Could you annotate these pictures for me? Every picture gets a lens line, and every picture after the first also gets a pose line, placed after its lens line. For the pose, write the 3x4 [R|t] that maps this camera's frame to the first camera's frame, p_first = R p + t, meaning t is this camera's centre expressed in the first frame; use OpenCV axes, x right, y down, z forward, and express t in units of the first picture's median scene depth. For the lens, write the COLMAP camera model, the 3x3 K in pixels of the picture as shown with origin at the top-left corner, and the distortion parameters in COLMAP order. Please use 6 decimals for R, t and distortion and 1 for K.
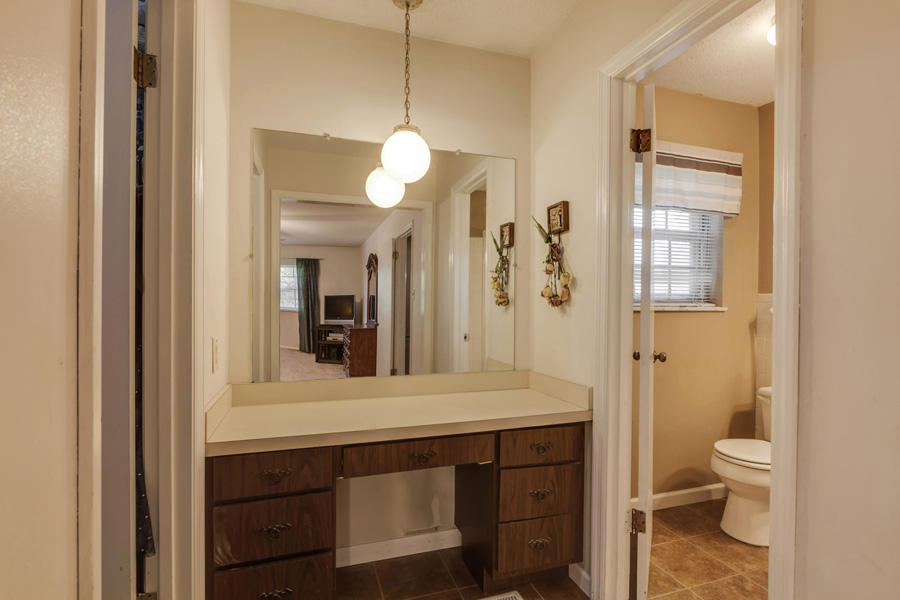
lens RADIAL K [[425.2, 0, 446.9], [0, 425.2, 299.7], [0, 0, 1]] dist [-0.006471, -0.000172]
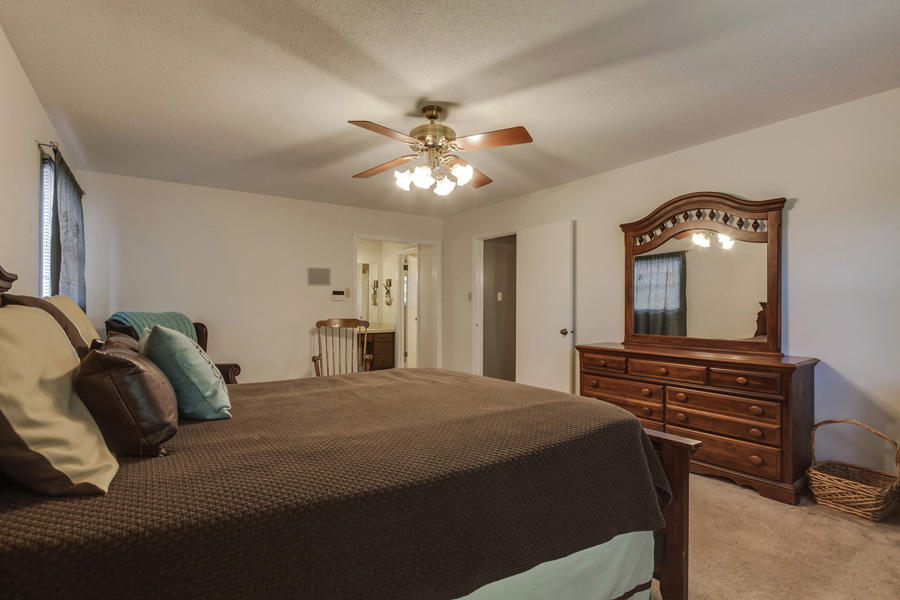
lens RADIAL K [[425.2, 0, 449.7], [0, 425.2, 298.6], [0, 0, 1]] dist [-0.006471, -0.000172]
pose [[0.953987, -0.005990, 0.299787, -0.384101], [0.007429, 0.999966, -0.003660, -0.027179], [-0.299754, 0.005719, 0.953999, -2.946016]]
